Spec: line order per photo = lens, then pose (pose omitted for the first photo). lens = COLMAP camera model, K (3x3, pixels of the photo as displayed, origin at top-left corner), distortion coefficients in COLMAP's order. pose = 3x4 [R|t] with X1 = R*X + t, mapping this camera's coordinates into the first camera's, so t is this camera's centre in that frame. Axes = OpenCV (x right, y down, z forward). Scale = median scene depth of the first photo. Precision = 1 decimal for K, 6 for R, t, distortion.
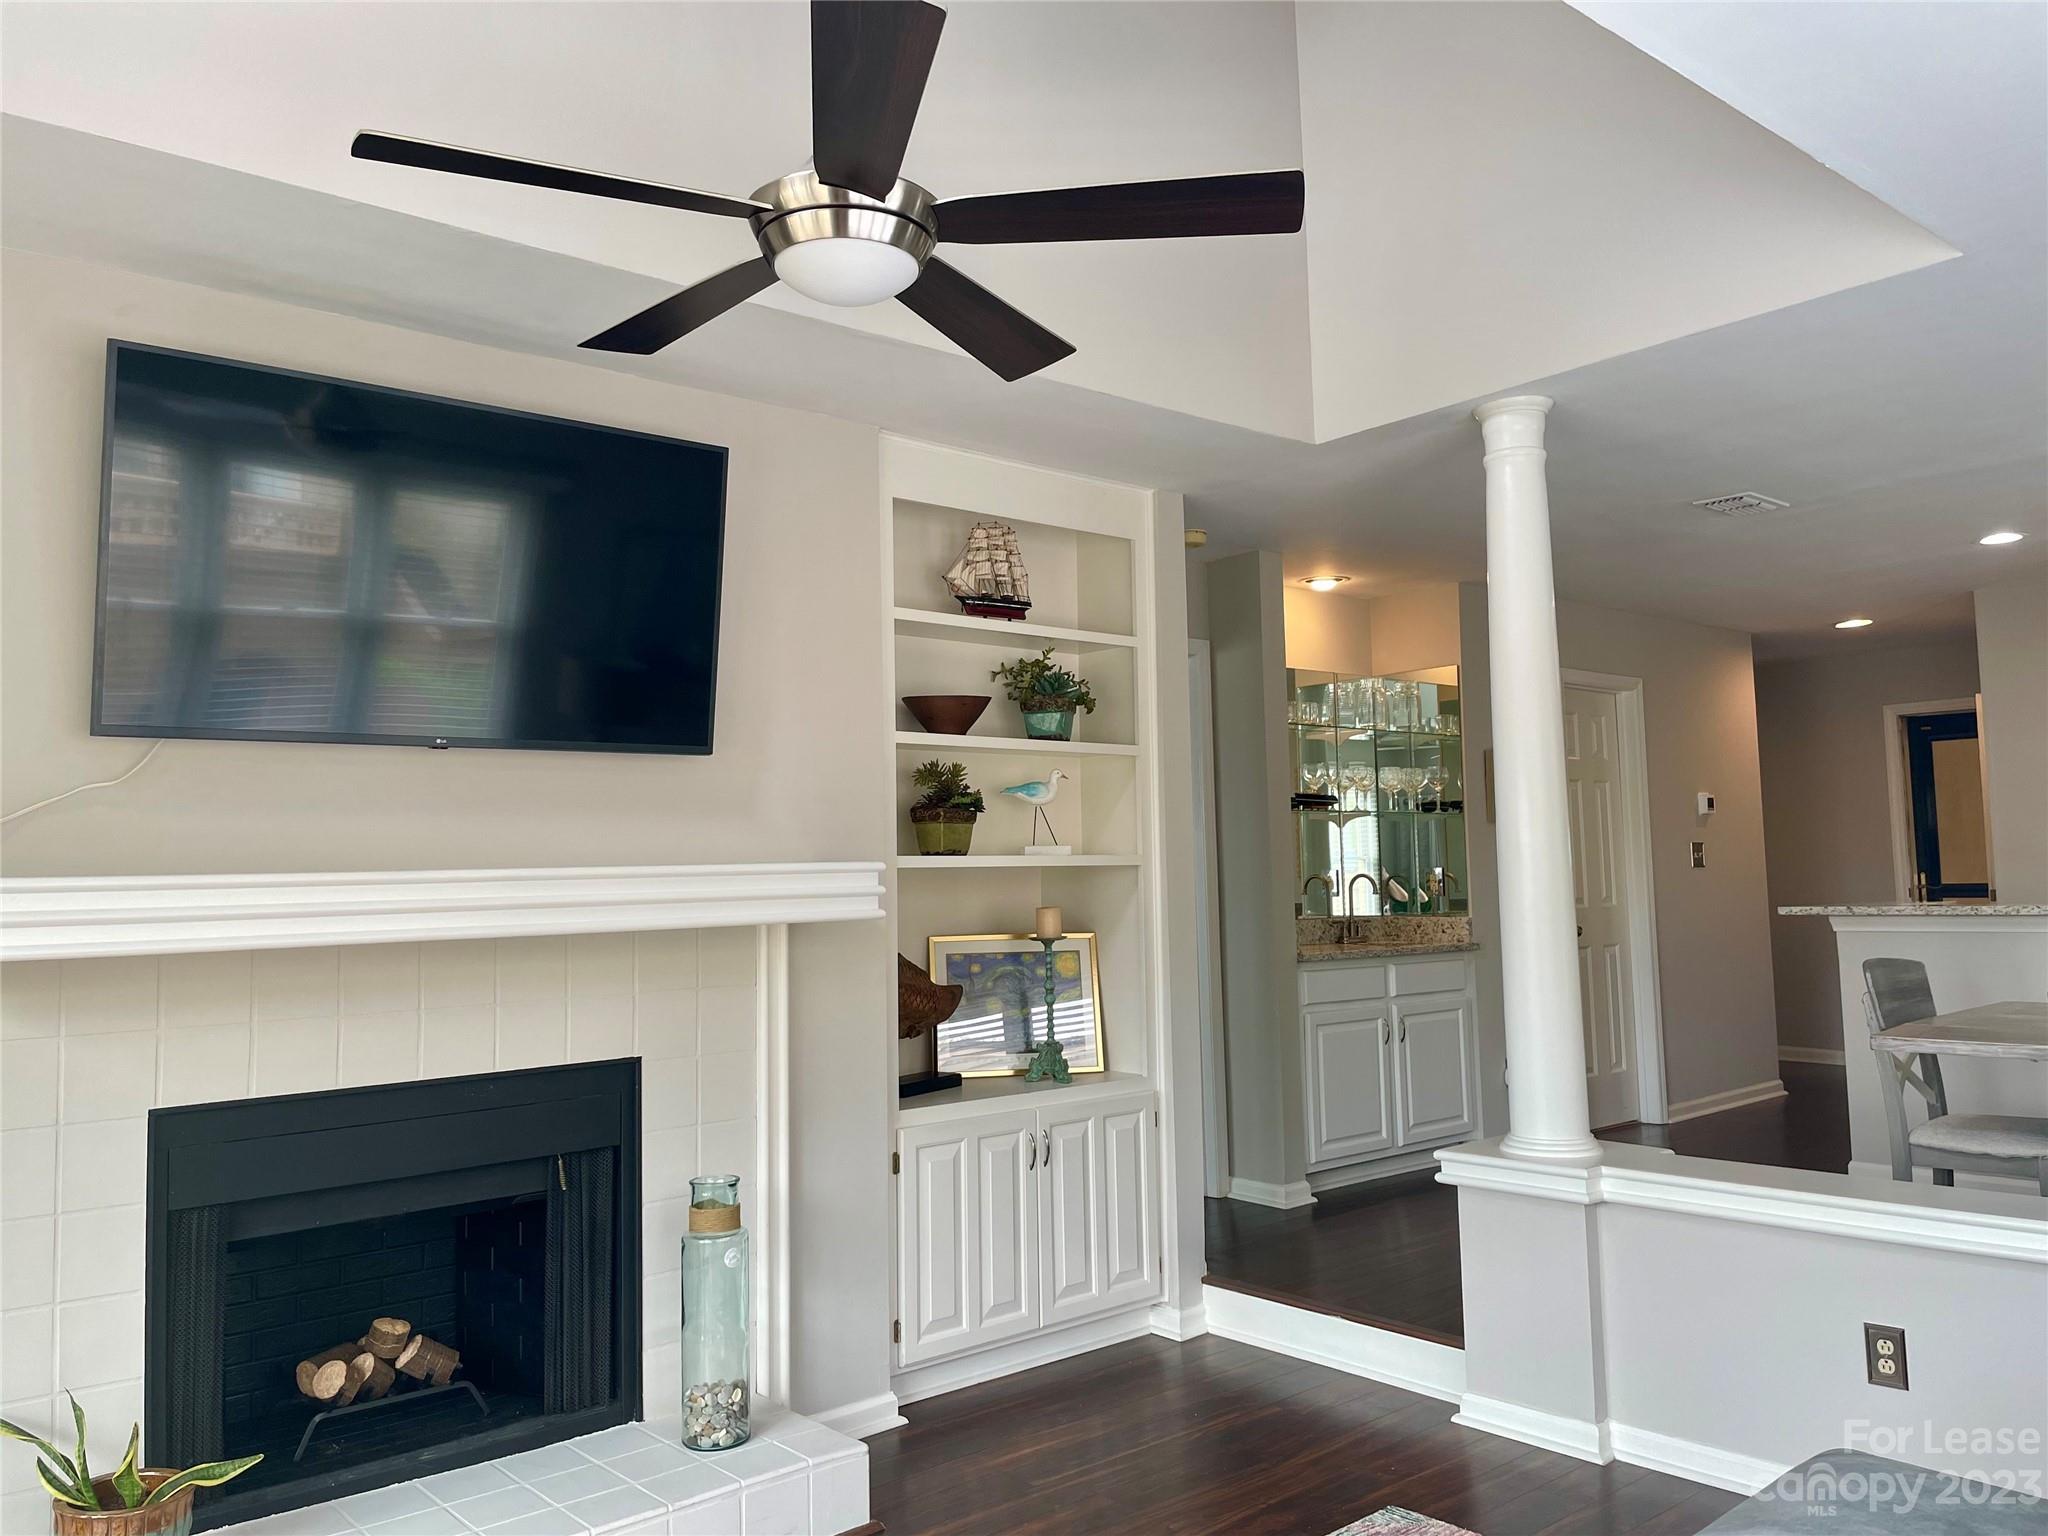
lens RADIAL K [[1544.7, 0, 1020.8], [0, 1544.7, 758.2], [0, 0, 1]] dist [0.094631, -0.127845]
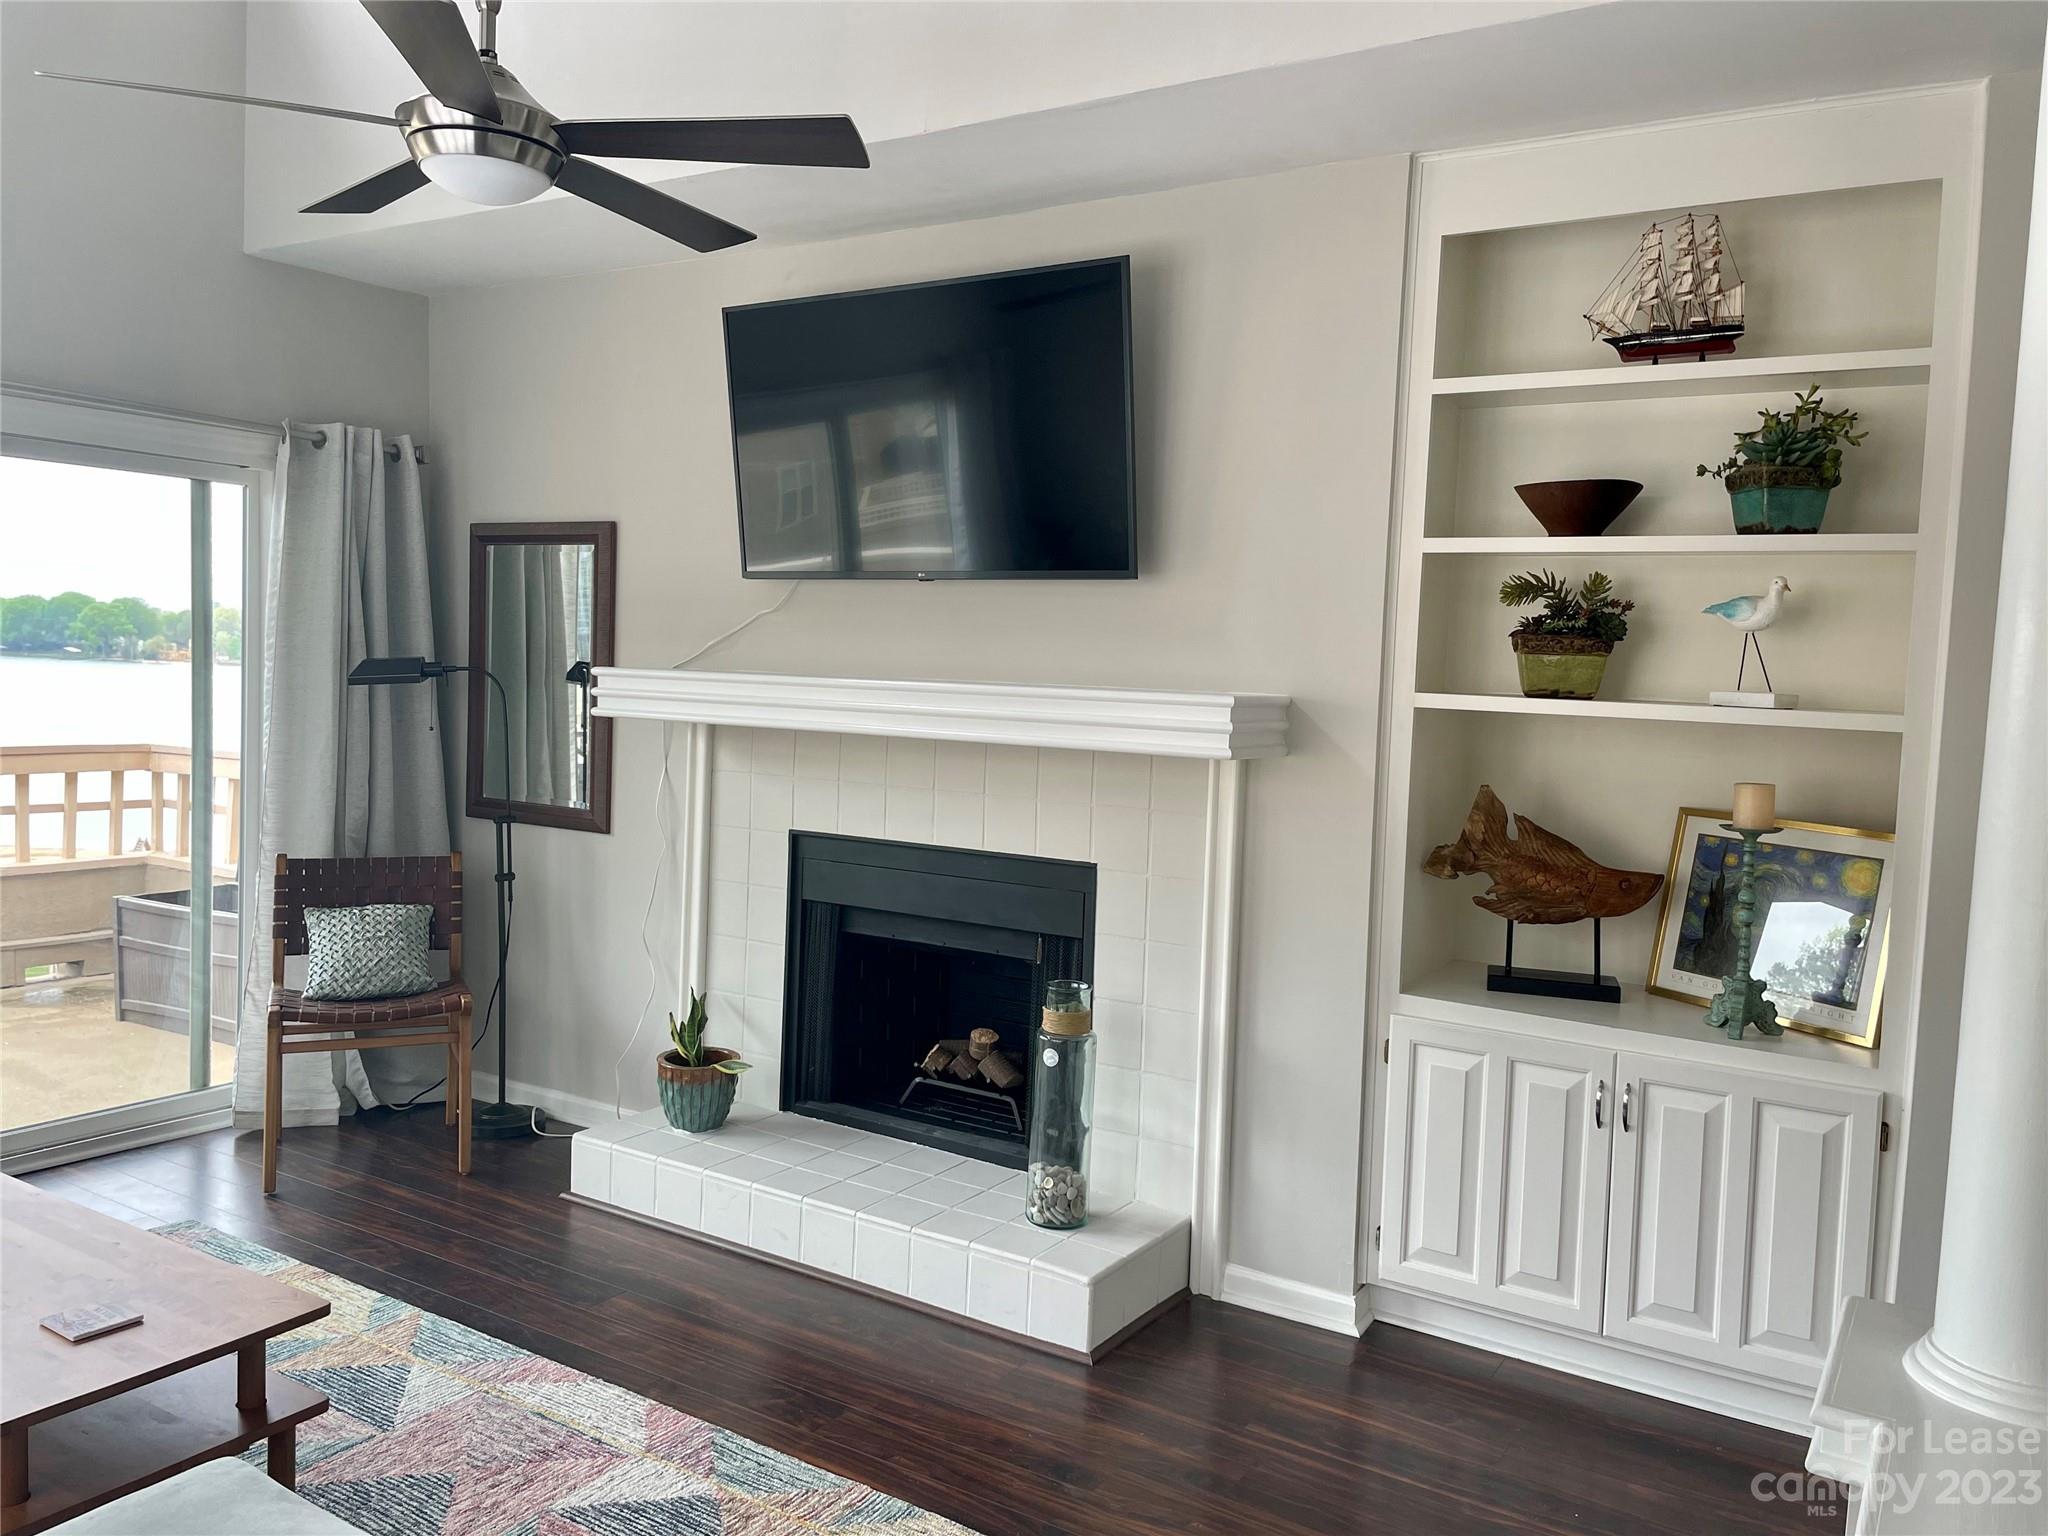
lens RADIAL K [[1544.7, 0, 1020.8], [0, 1544.7, 758.2], [0, 0, 1]] dist [0.094631, -0.127845]
pose [[0.297846, 0.093957, -0.949979, 0.630451], [0.027833, 0.993867, 0.107024, 0.003756], [0.954208, -0.058318, 0.293404, 0.546113]]
